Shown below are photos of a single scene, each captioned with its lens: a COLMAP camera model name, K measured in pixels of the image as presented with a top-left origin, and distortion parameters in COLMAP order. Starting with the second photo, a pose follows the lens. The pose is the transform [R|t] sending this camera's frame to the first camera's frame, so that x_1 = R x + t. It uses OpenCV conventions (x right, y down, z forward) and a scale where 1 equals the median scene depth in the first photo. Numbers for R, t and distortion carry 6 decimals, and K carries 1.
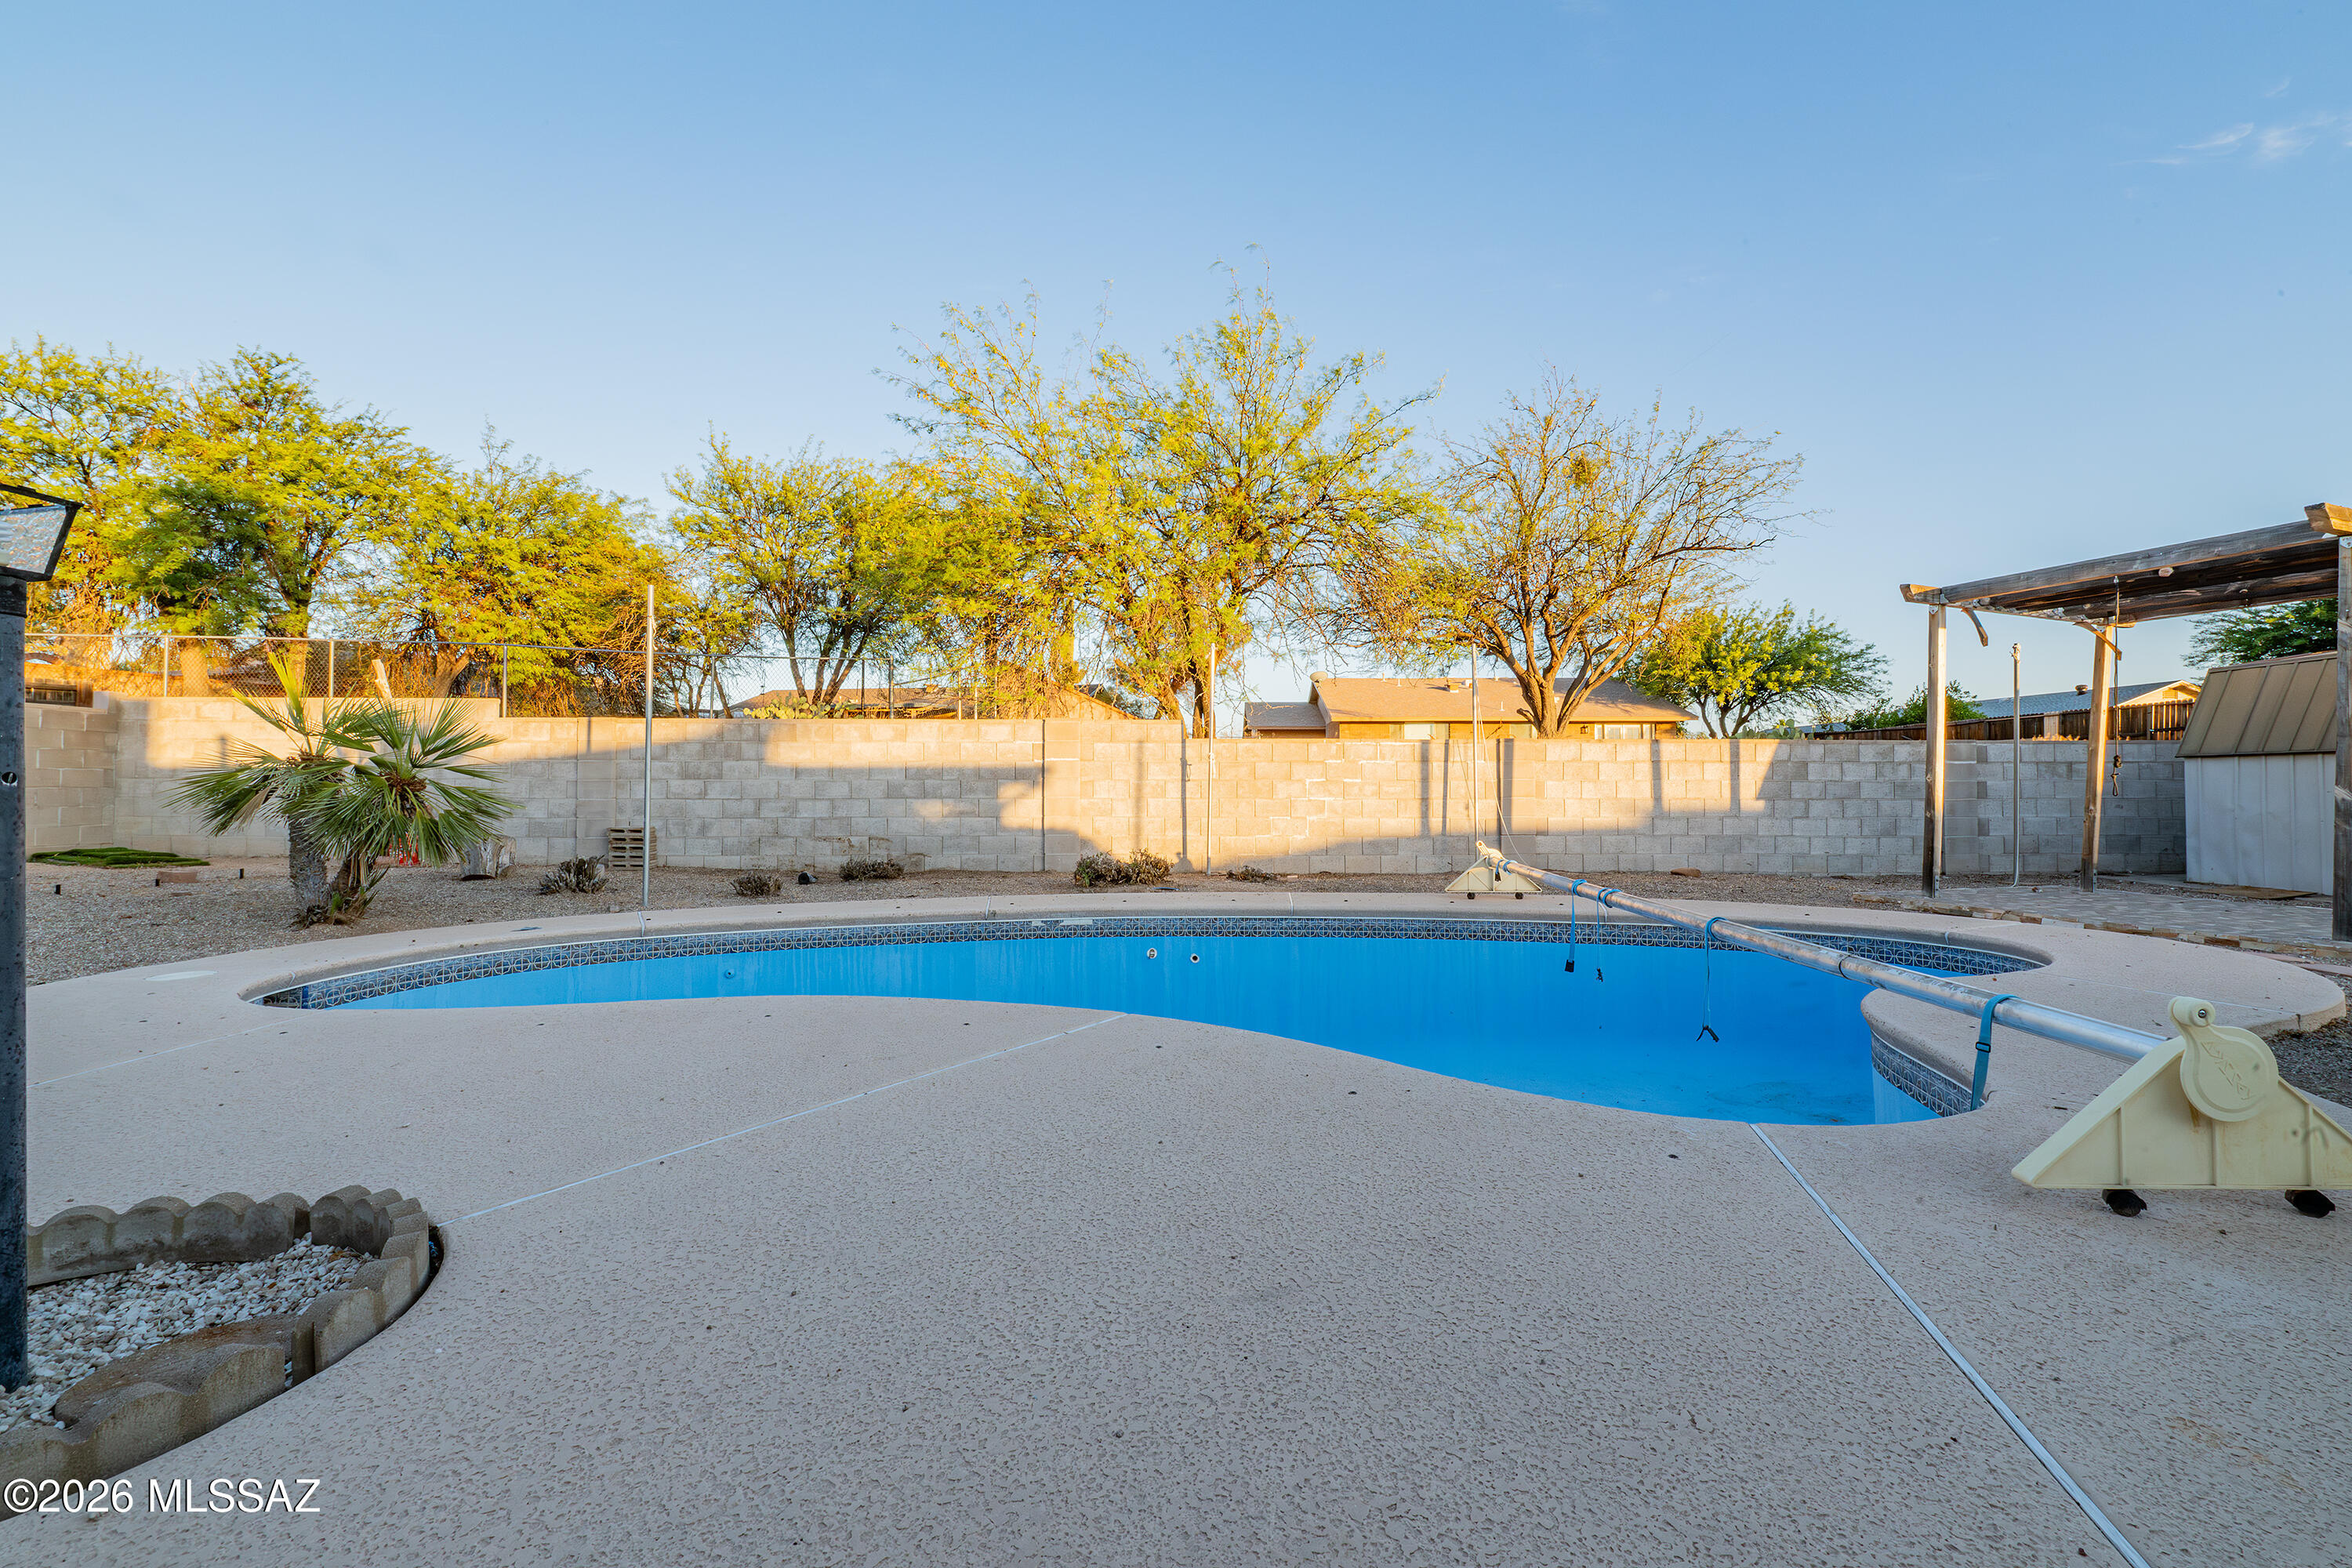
lens RADIAL K [[936.6, 0, 1177.9], [0, 936.6, 791.5], [0, 0, 1]] dist [0.002734, 0.000059]
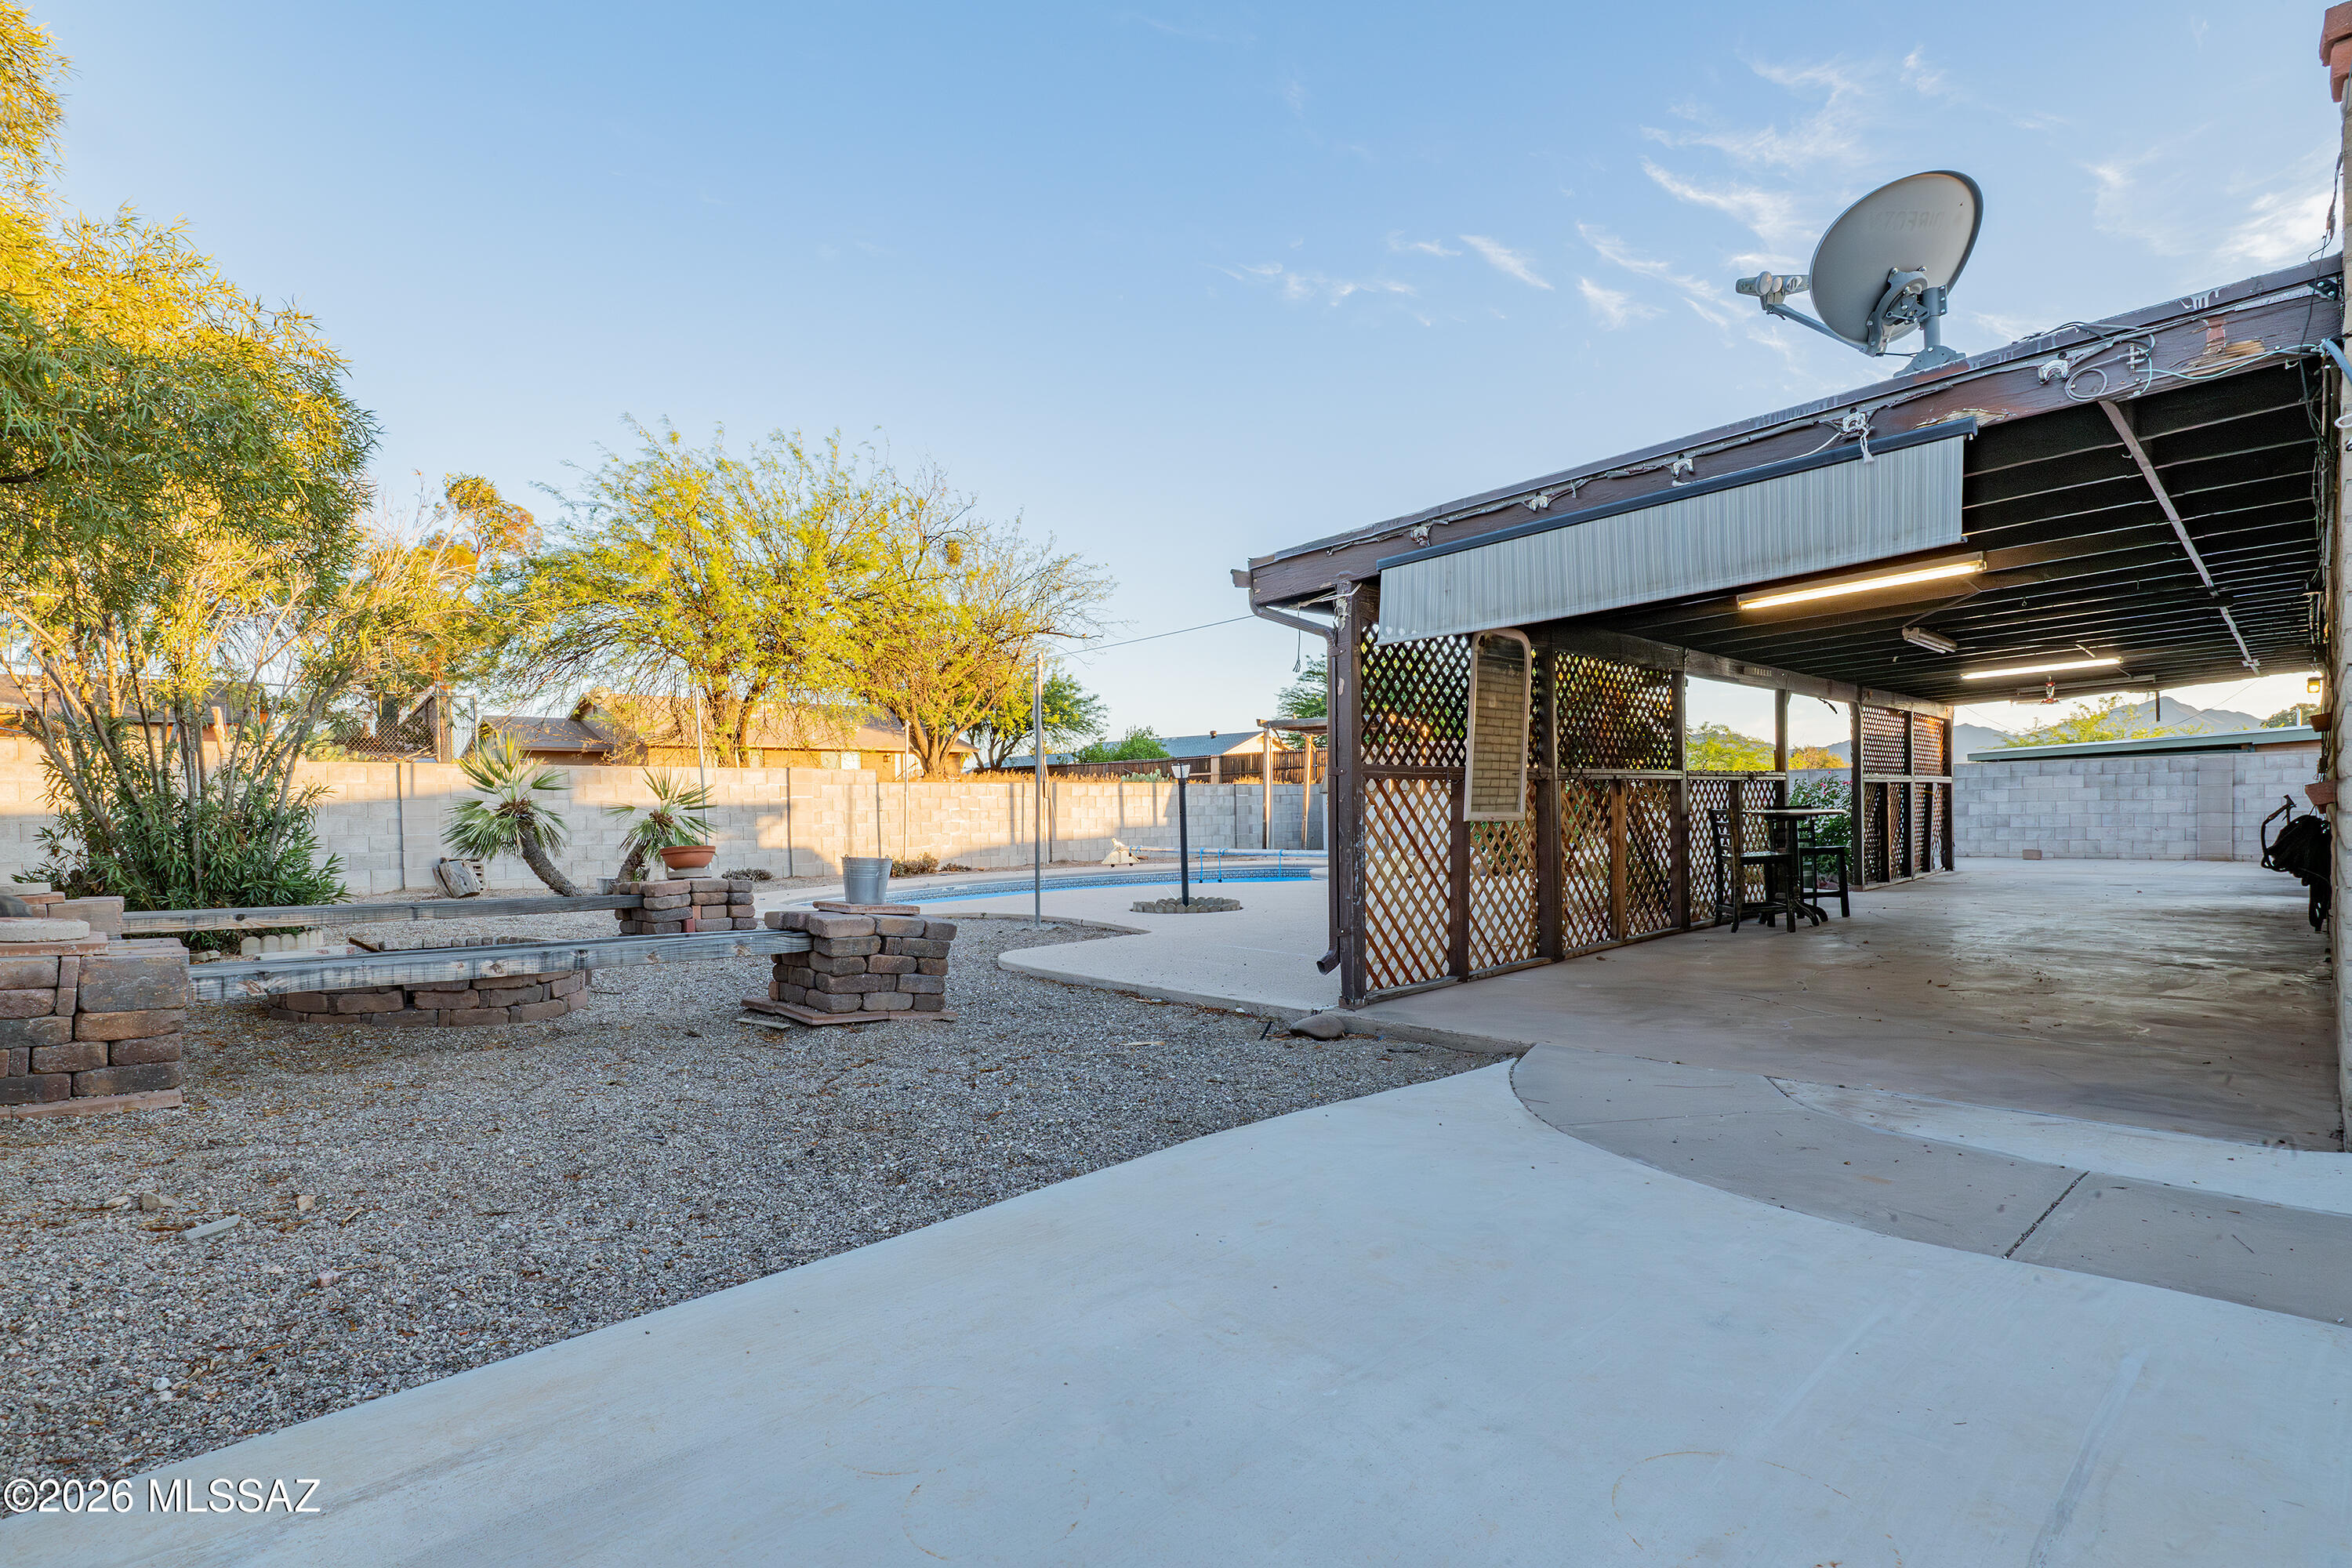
lens RADIAL K [[1126.1, 0, 1181.8], [0, 1126.1, 795.0], [0, 0, 1]] dist [-0.006143, -0.000771]
pose [[0.721104, -0.004685, 0.692811, -0.847133], [0.021067, 0.999663, -0.015167, 0.000118], [-0.692507, 0.025532, 0.720960, -0.566176]]
